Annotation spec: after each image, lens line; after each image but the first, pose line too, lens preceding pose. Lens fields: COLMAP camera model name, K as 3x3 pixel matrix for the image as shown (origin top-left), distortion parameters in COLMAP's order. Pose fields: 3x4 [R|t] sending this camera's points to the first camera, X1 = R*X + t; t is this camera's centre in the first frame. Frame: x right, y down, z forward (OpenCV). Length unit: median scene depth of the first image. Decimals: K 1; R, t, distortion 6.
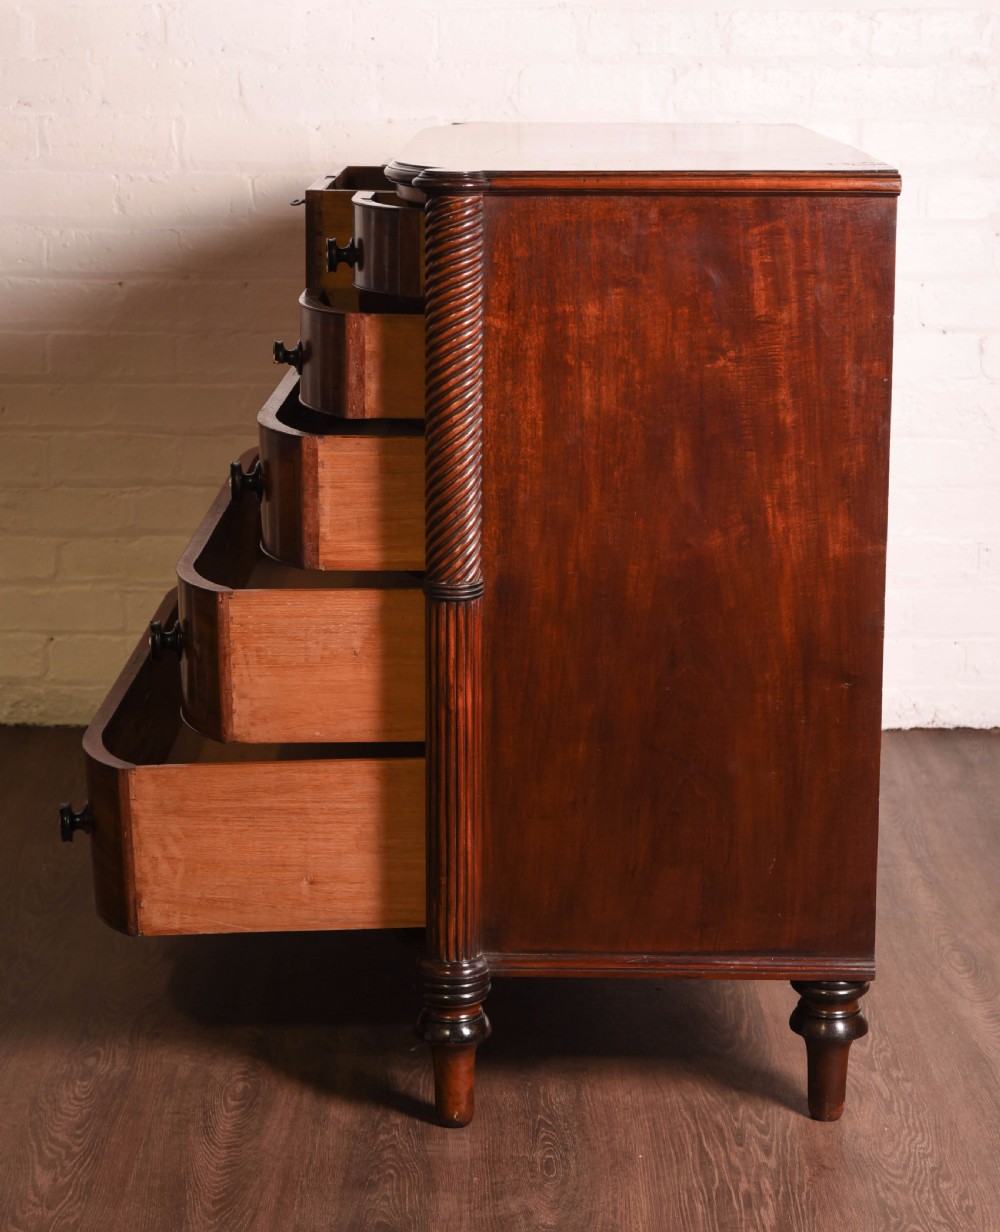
lens RADIAL K [[2161.1, 0, 500.0], [0, 2161.1, 616.0], [0, 0, 1]] dist [0.015728, 0.094630]
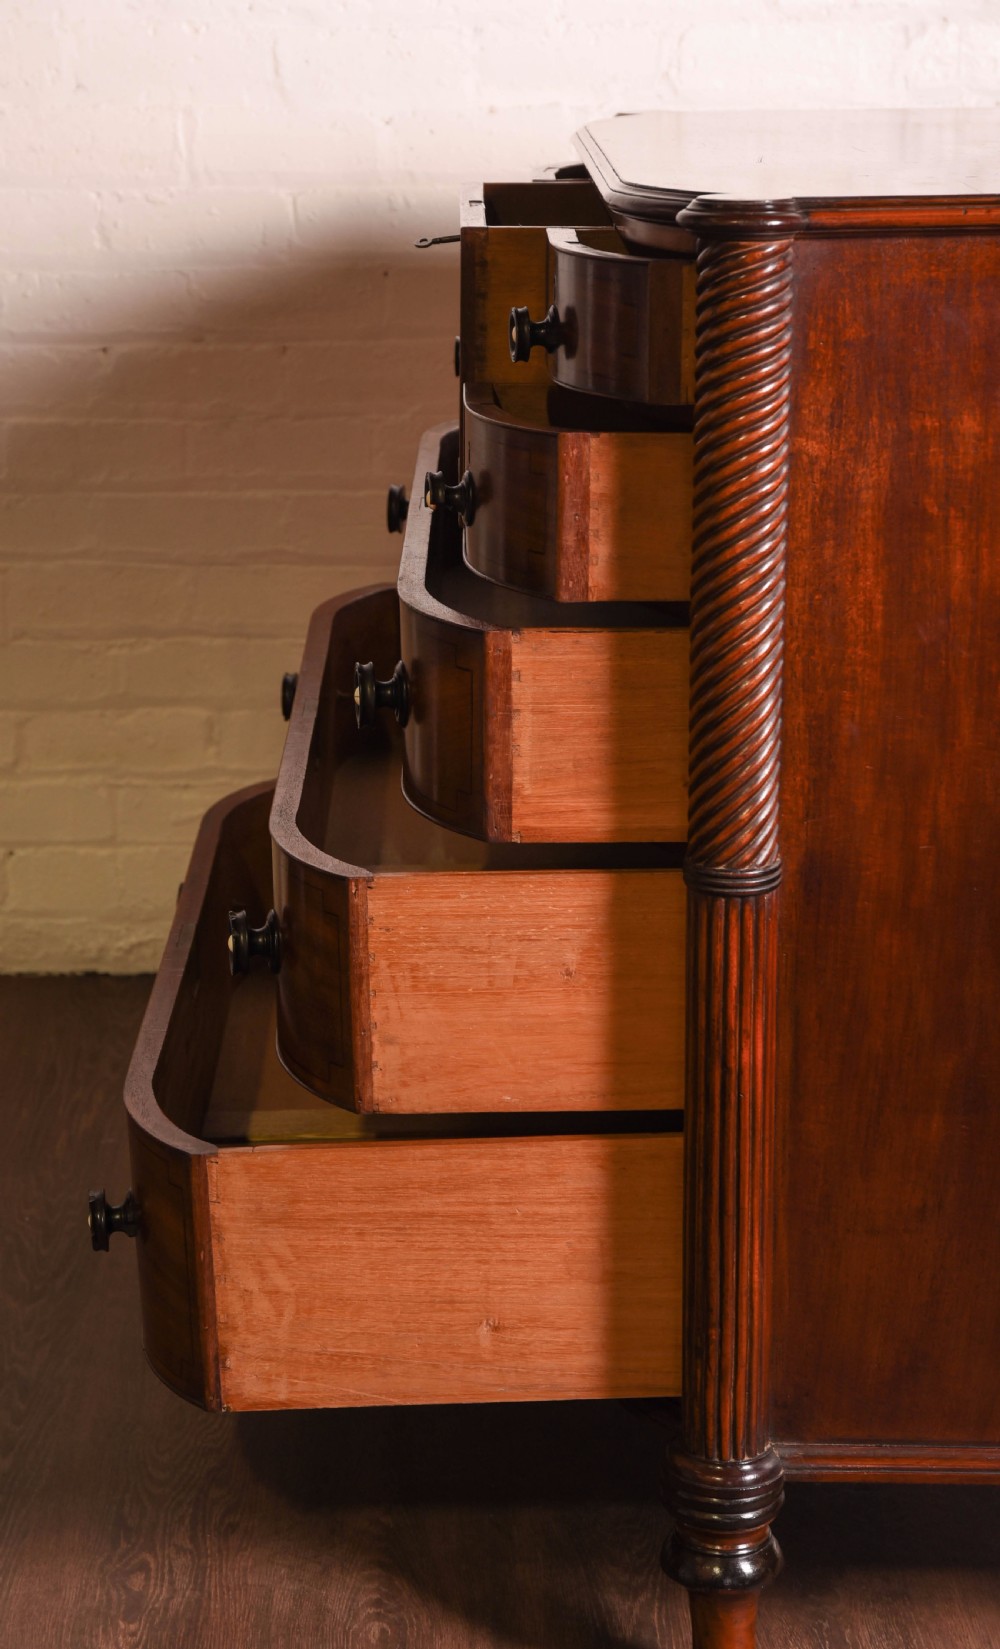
lens RADIAL K [[2753.4, 0, 500.0], [0, 2753.4, 824.5], [0, 0, 1]] dist [0.070887, 0.067077]
pose [[0.999905, -0.009981, -0.009460, -0.078169], [0.010264, 0.999488, 0.030304, -0.049820], [0.009152, -0.030398, 0.999496, 0.199199]]
